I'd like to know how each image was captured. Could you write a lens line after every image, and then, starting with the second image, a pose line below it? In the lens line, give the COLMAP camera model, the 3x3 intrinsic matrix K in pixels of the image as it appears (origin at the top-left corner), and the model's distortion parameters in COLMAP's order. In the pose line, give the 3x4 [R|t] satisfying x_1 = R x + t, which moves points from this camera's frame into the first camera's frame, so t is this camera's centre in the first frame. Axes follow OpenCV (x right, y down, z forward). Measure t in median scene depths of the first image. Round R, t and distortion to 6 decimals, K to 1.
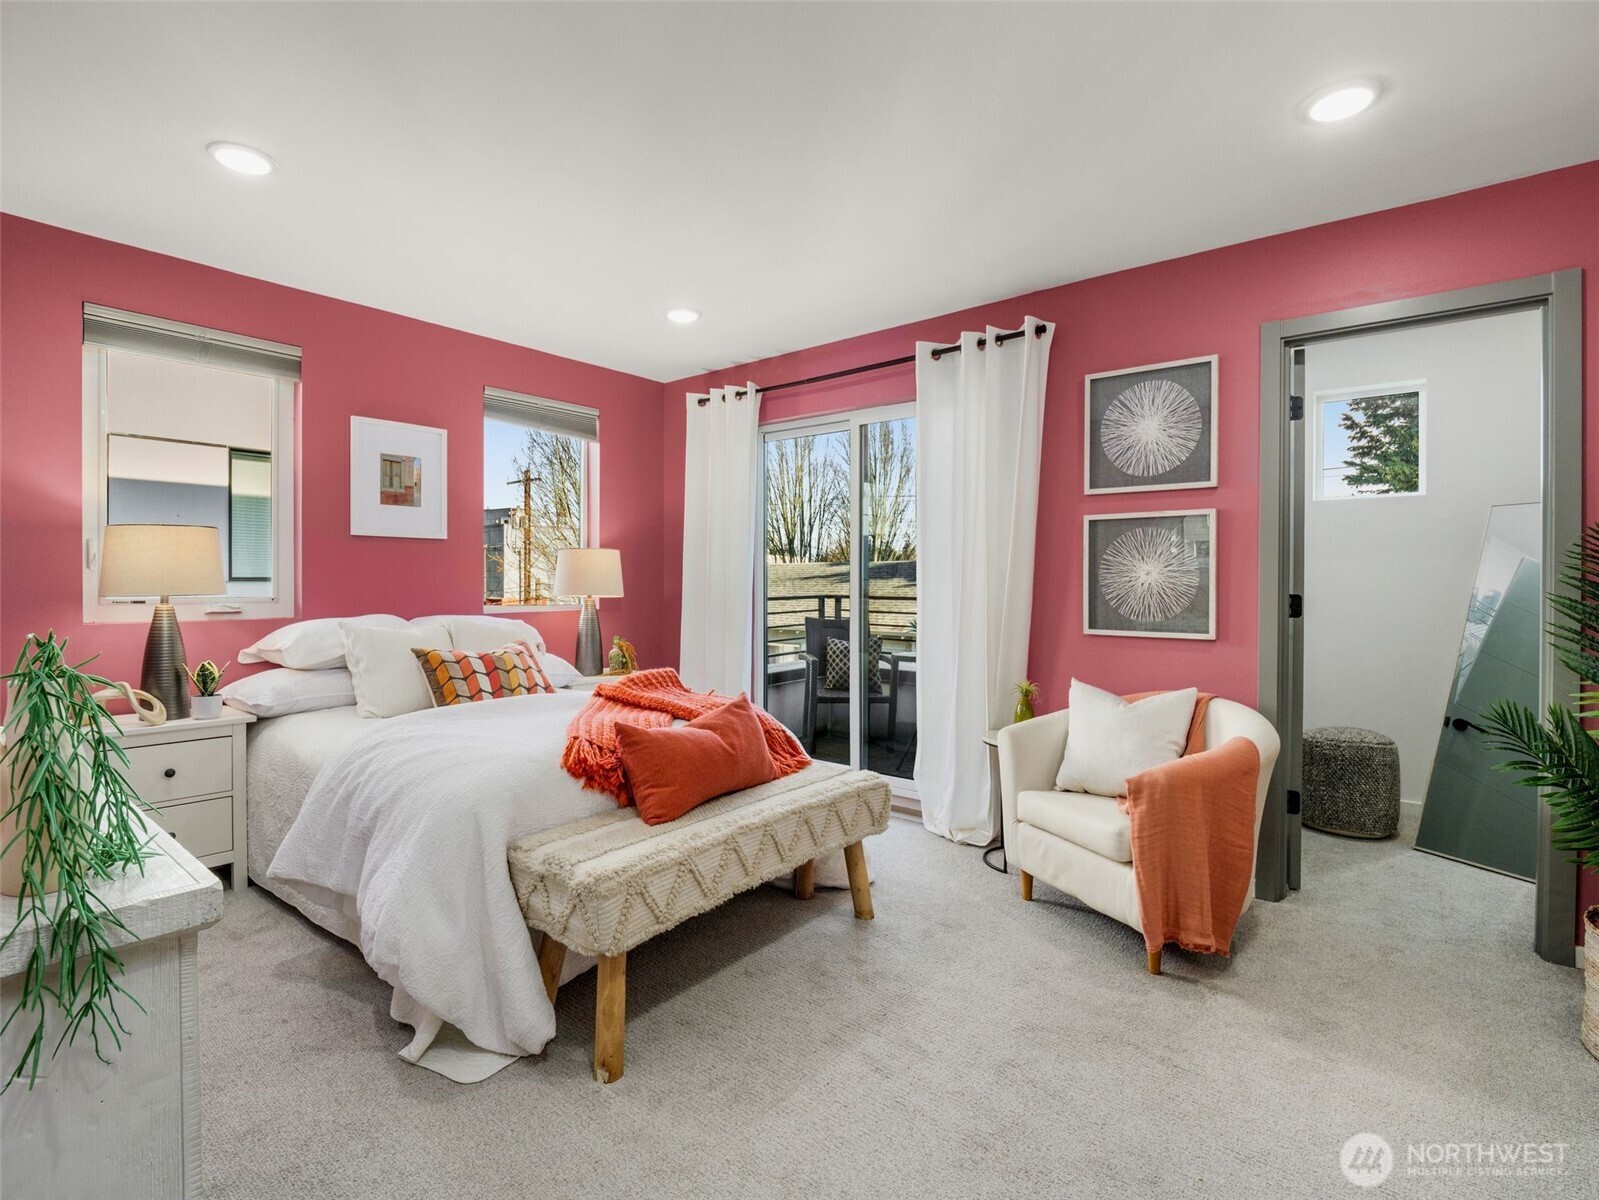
lens RADIAL K [[768.6, 0, 797.4], [0, 768.6, 583.1], [0, 0, 1]] dist [-0.018750, -0.000799]
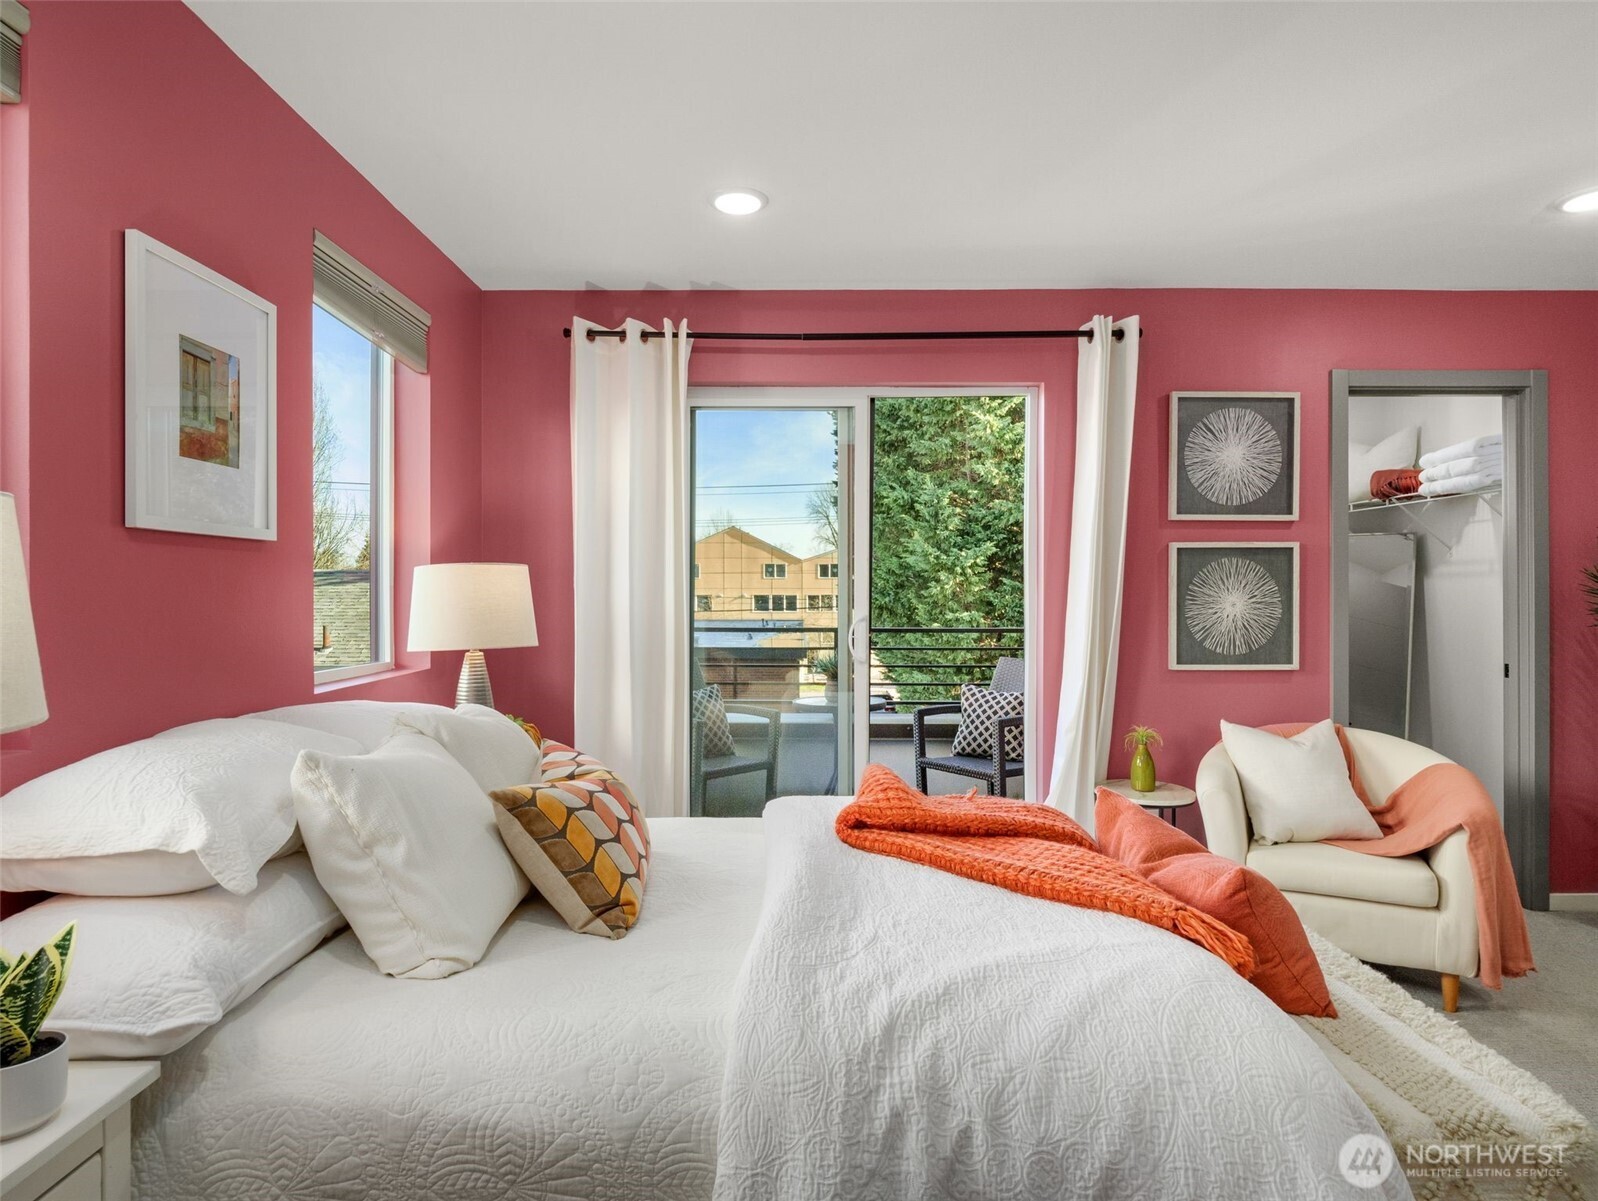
lens RADIAL K [[875.4, 0, 802.5], [0, 875.4, 599.2], [0, 0, 1]] dist [-0.005833, -0.005981]
pose [[0.775699, -0.008189, 0.631049, -0.649857], [0.004467, 0.999962, 0.007486, -0.029773], [-0.631087, -0.002988, 0.775707, 0.463271]]
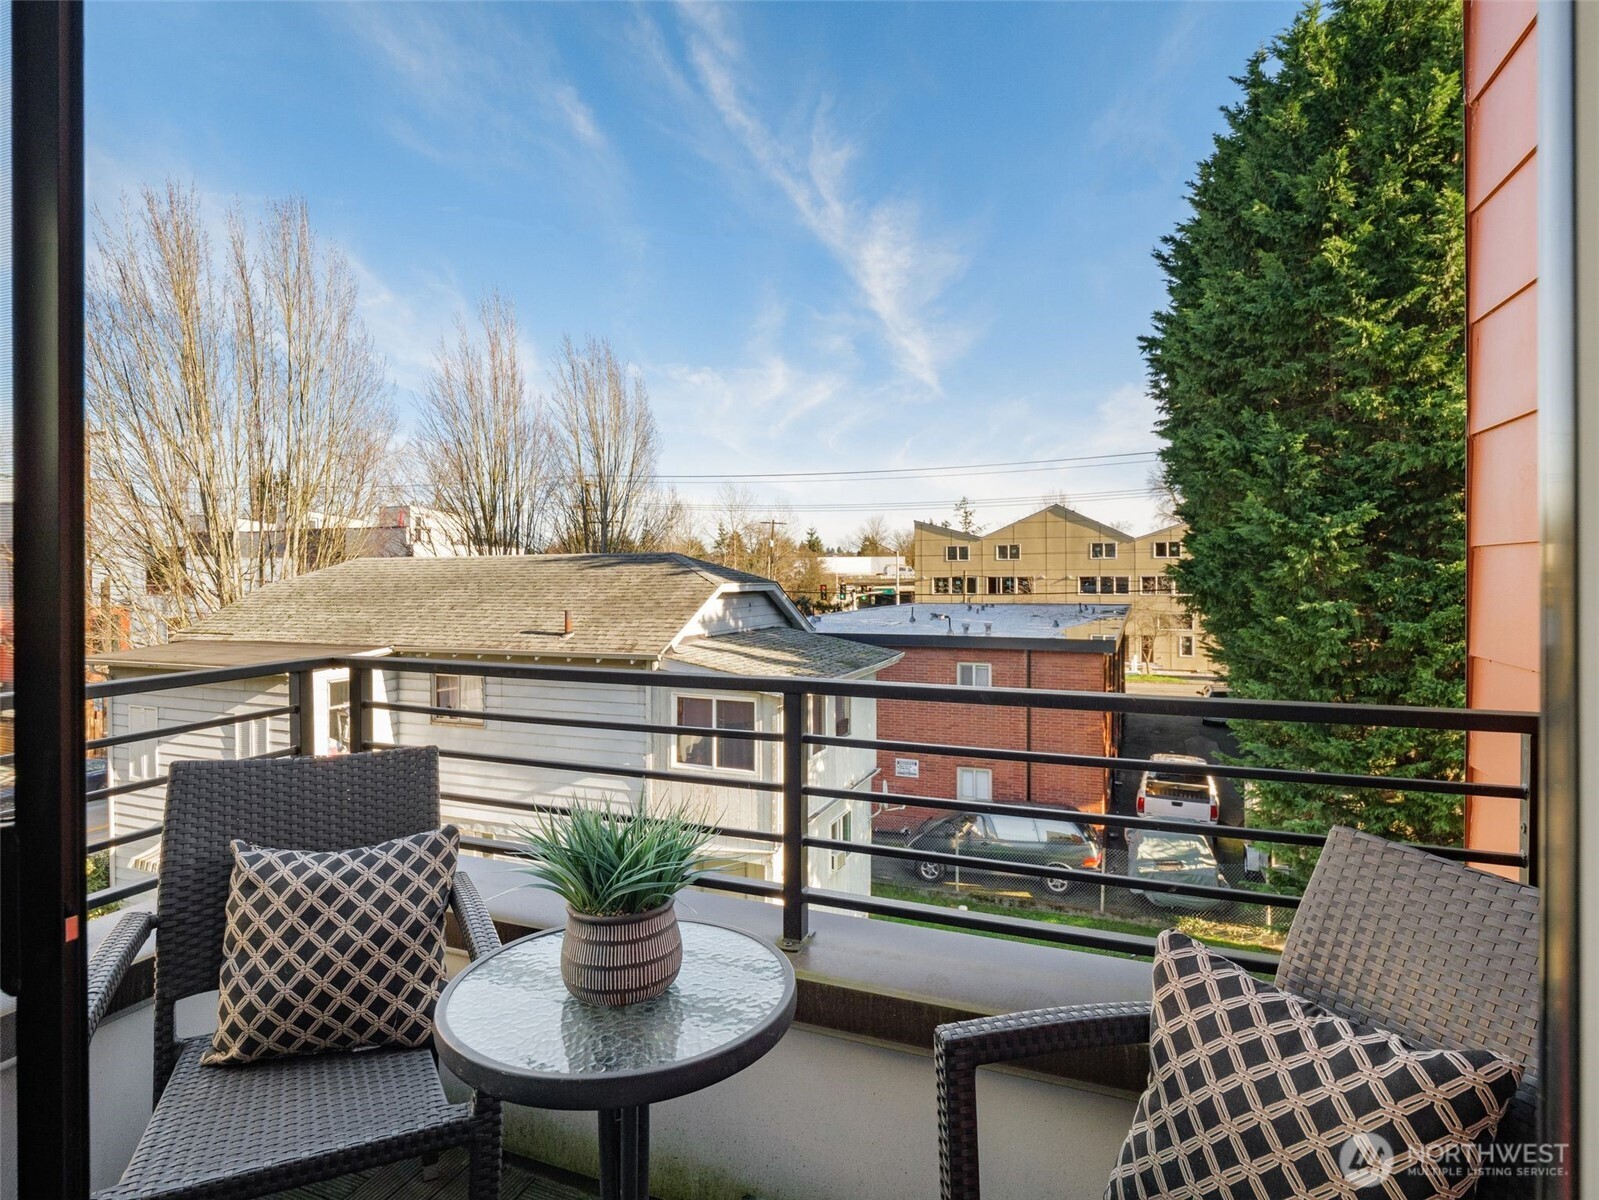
lens RADIAL K [[876.0, 0, 795.5], [0, 876.0, 584.2], [0, 0, 1]] dist [-0.005833, -0.005981]
pose [[0.952830, -0.010033, 0.303337, 0.221778], [0.007735, 0.999932, 0.008775, -0.031732], [-0.303405, -0.006014, 0.952843, 1.131165]]
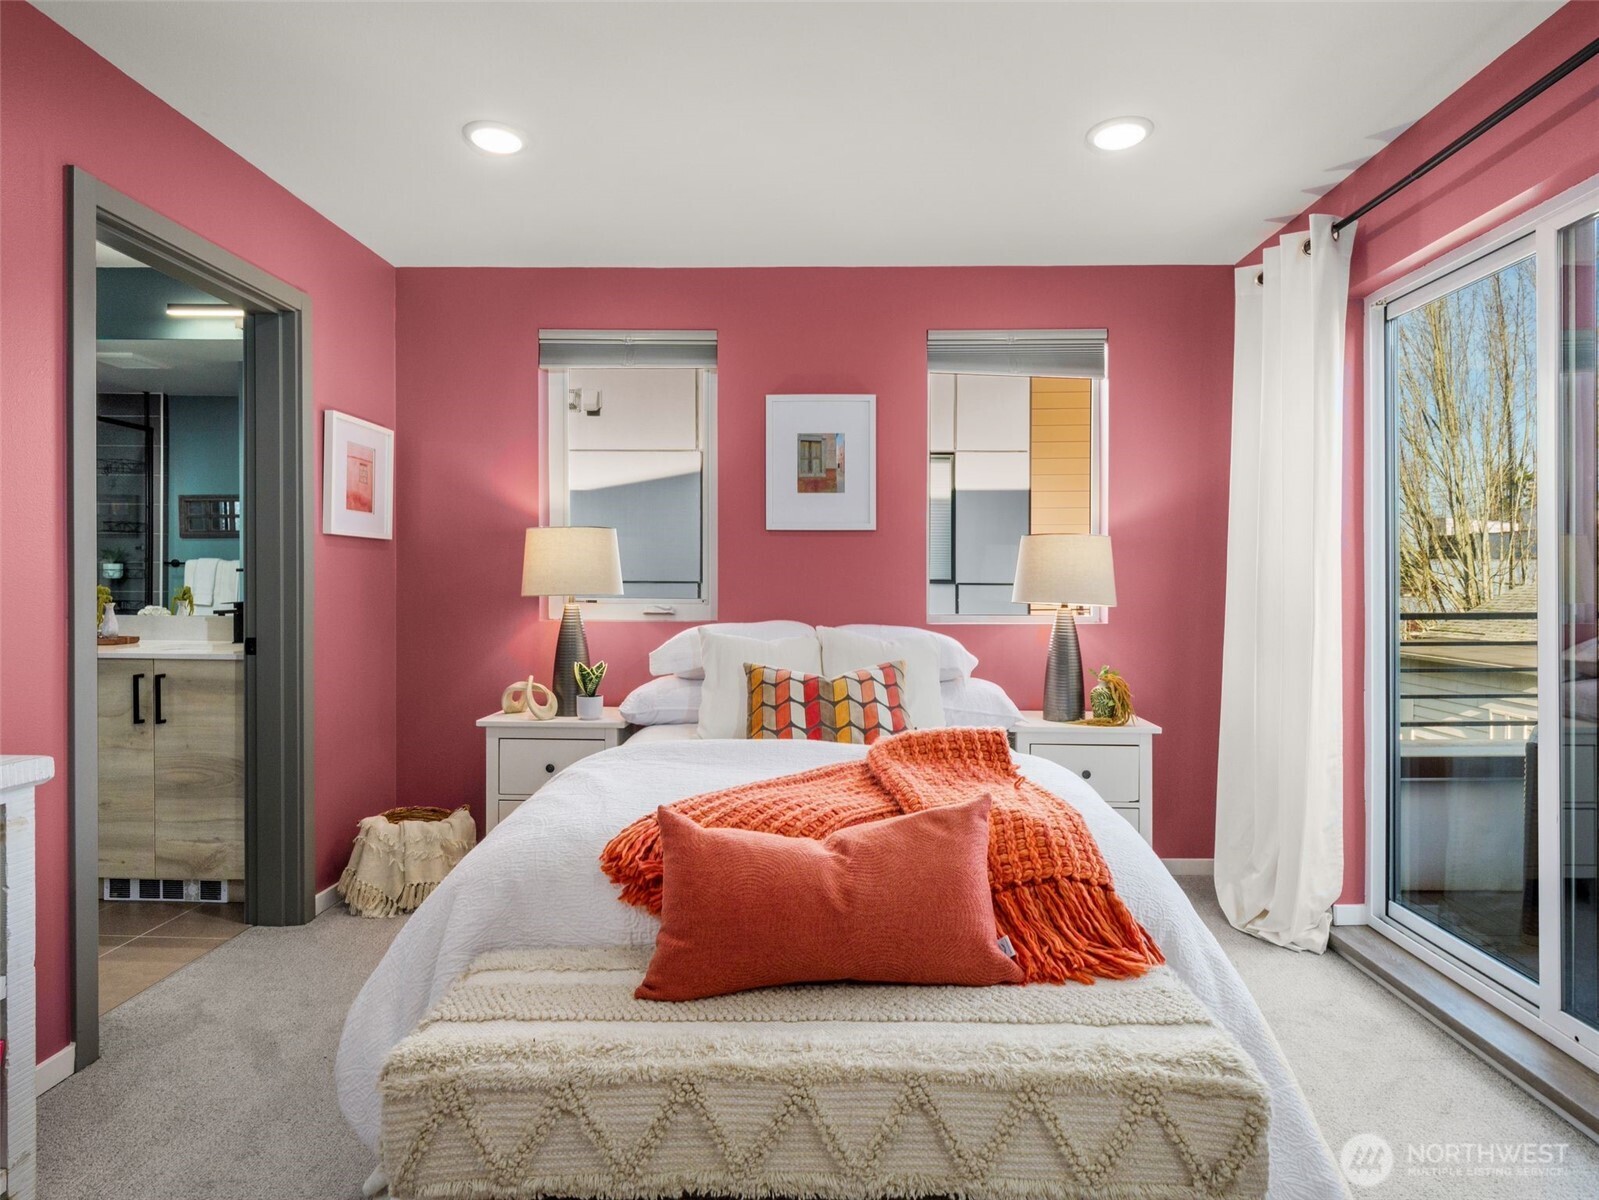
lens RADIAL K [[876.0, 0, 810.0], [0, 876.0, 591.6], [0, 0, 1]] dist [-0.005833, -0.005981]
pose [[0.614964, 0.008561, -0.788509, 0.269605], [-0.003012, 0.999959, 0.008508, -0.000244], [0.788549, -0.002857, 0.614965, 0.449904]]
